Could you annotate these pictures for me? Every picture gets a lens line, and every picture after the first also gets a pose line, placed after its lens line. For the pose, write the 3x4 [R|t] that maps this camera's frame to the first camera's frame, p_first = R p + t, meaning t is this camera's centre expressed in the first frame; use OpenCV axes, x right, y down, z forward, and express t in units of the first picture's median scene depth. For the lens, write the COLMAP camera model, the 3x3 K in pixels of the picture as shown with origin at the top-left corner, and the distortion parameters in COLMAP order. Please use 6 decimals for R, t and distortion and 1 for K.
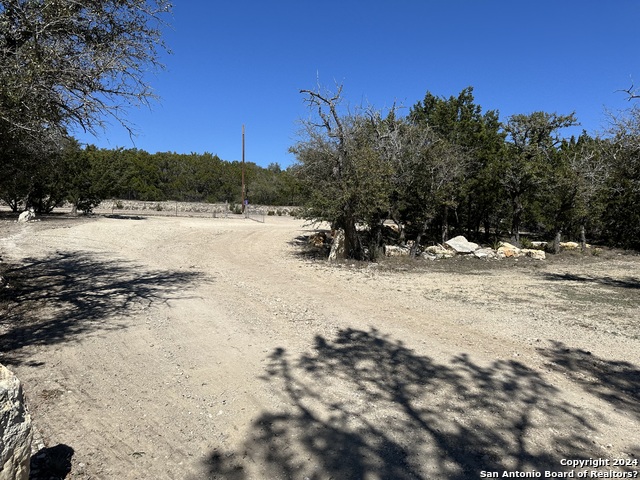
lens RADIAL K [[431.4, 0, 320.1], [0, 431.4, 244.1], [0, 0, 1]] dist [-0.001297, -0.033495]
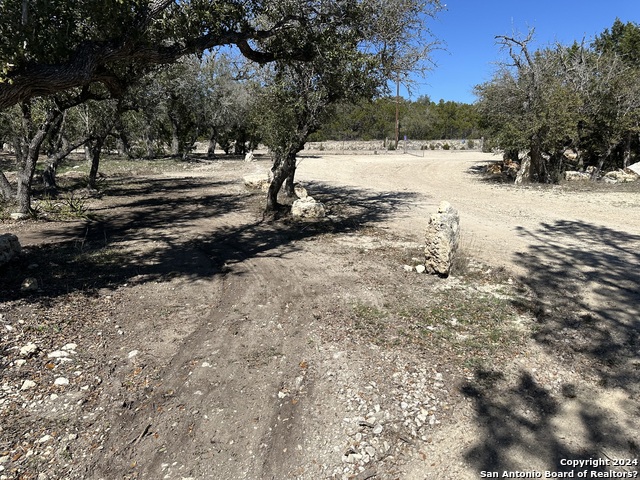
lens RADIAL K [[431.4, 0, 320.1], [0, 431.4, 244.1], [0, 0, 1]] dist [-0.001297, -0.033495]
pose [[0.949302, 0.023935, -0.313453, -0.097997], [0.021331, 0.989895, 0.140190, 0.021619], [0.313641, -0.139769, 0.939199, -0.256413]]
